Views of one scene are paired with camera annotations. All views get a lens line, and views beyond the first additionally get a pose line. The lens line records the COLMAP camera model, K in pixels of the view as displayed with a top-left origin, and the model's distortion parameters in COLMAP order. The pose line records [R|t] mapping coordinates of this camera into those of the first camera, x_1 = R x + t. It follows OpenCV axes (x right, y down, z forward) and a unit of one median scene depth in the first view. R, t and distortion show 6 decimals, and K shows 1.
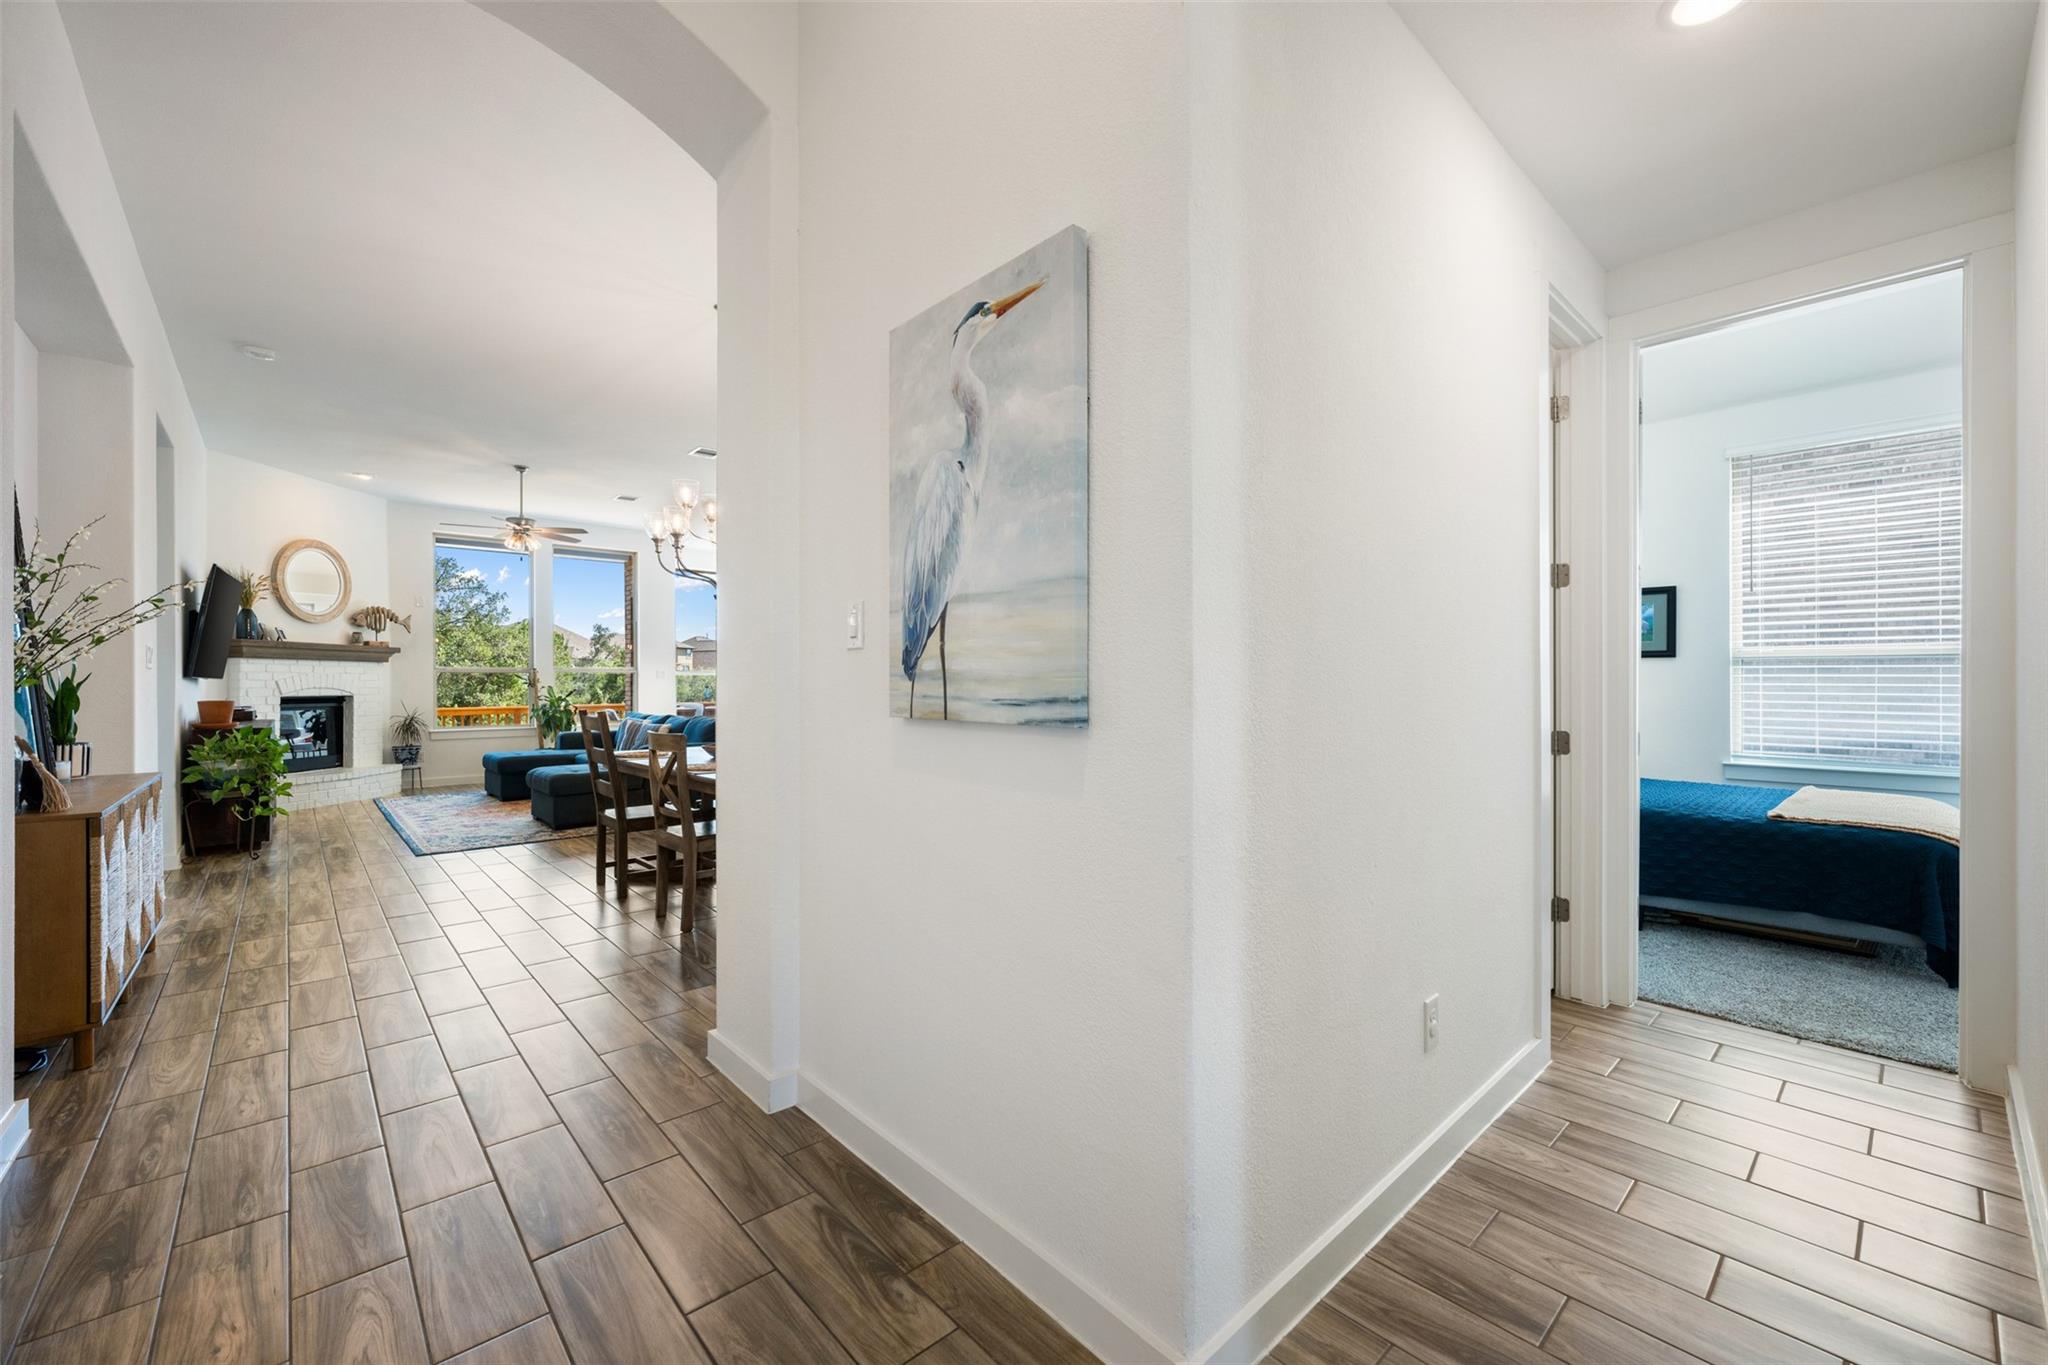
lens RADIAL K [[811.6, 0, 1024.0], [0, 811.6, 682.5], [0, 0, 1]] dist [0.002590, -0.000061]
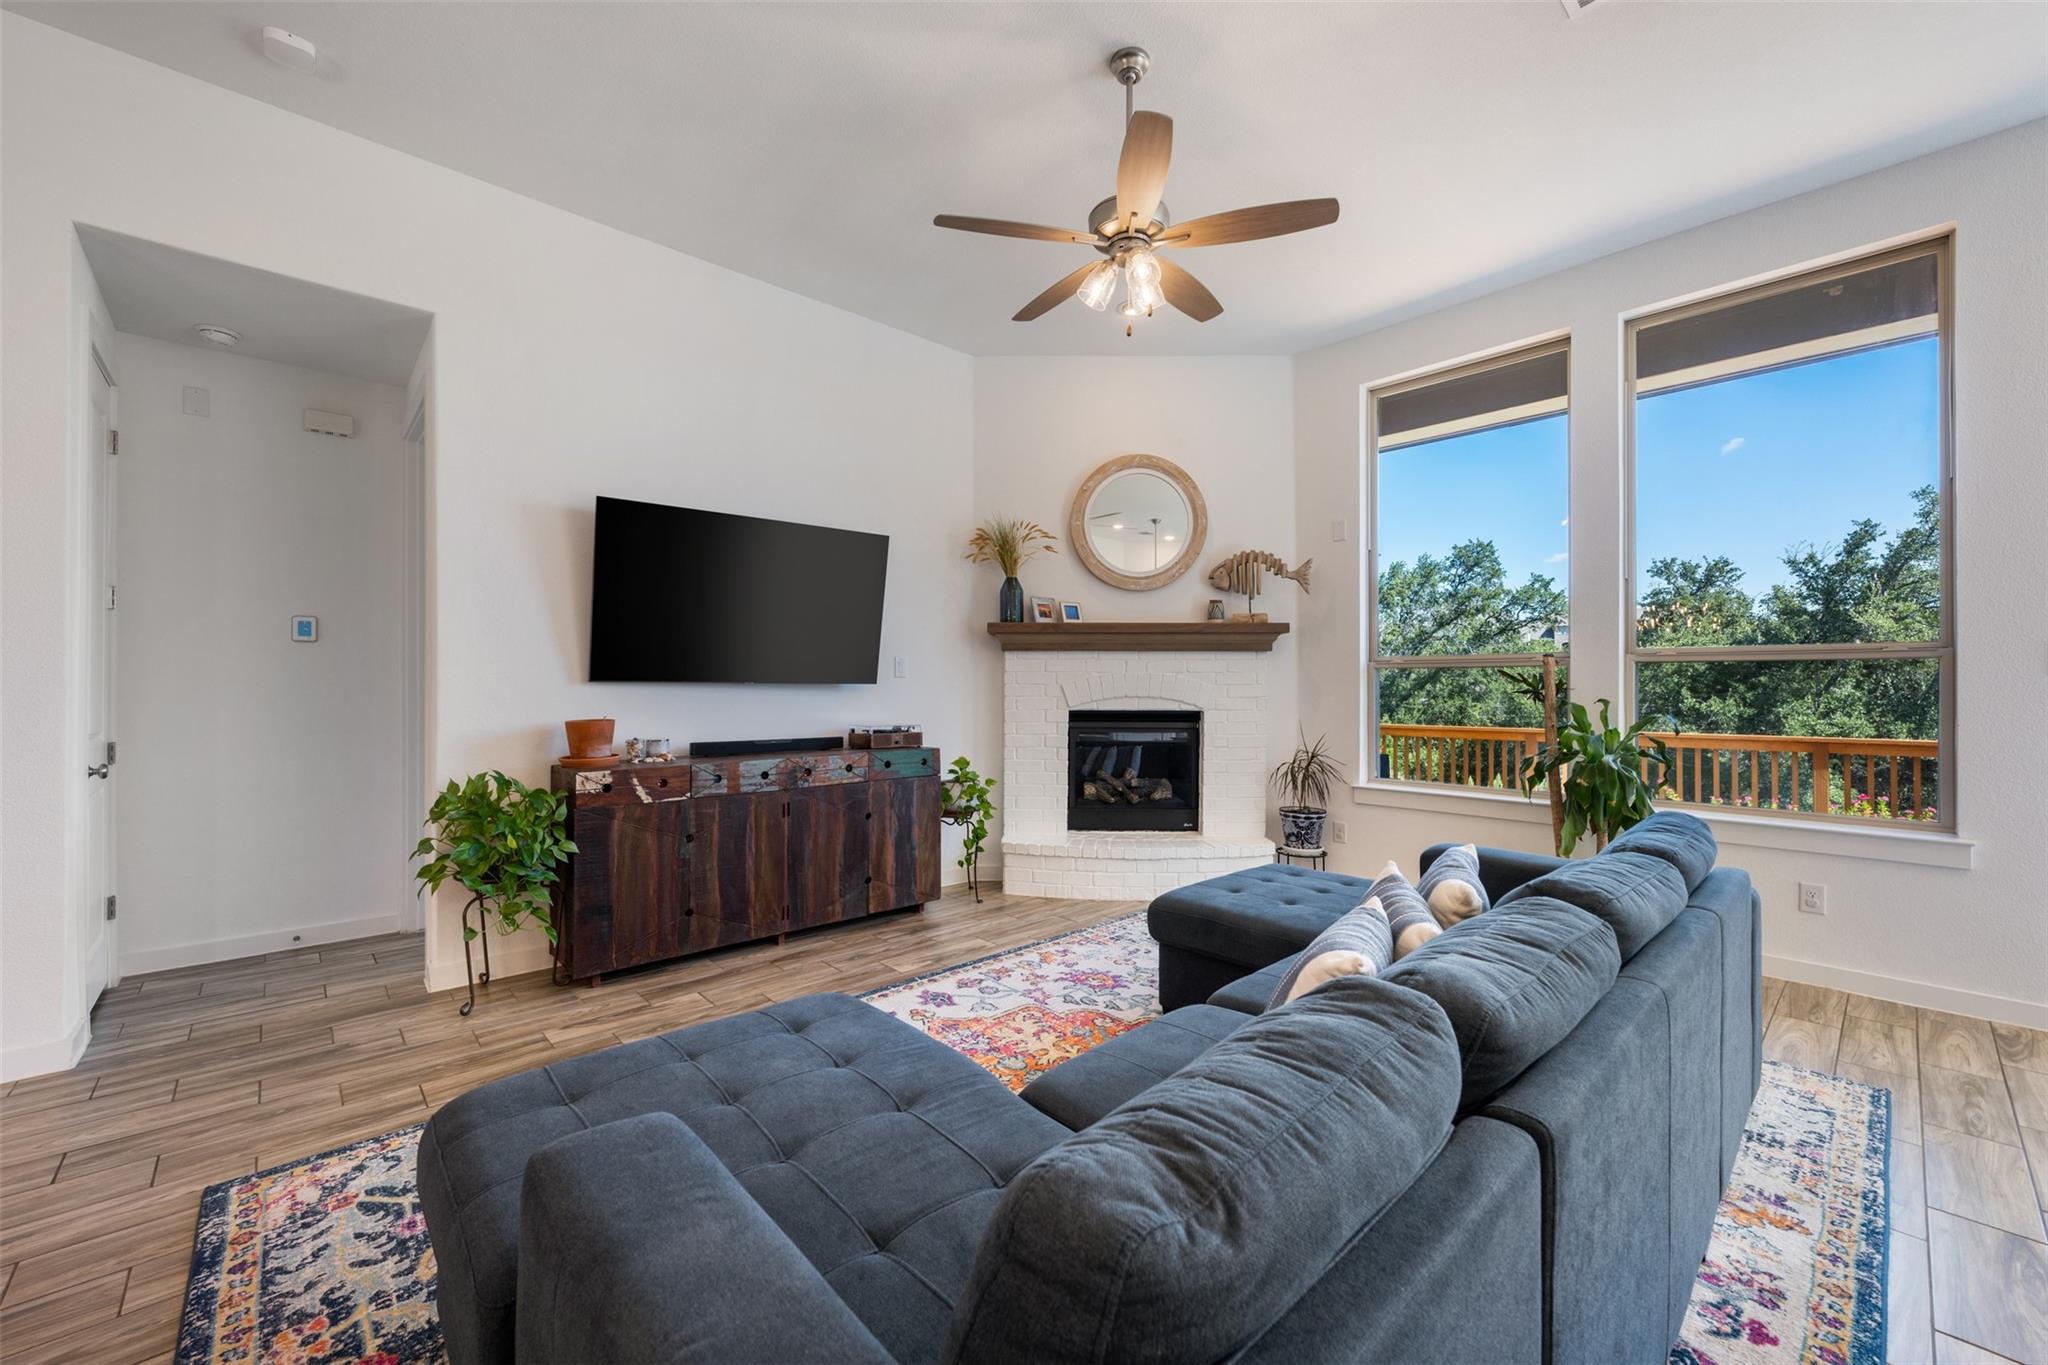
lens RADIAL K [[807.0, 0, 1024.0], [0, 807.0, 682.5], [0, 0, 1]] dist [-0.001457, -0.000628]
pose [[0.011451, 0.000980, -0.999934, -0.247791], [-0.000041, 1.000000, 0.000979, -0.004125], [0.999934, 0.000030, 0.011451, 0.832261]]
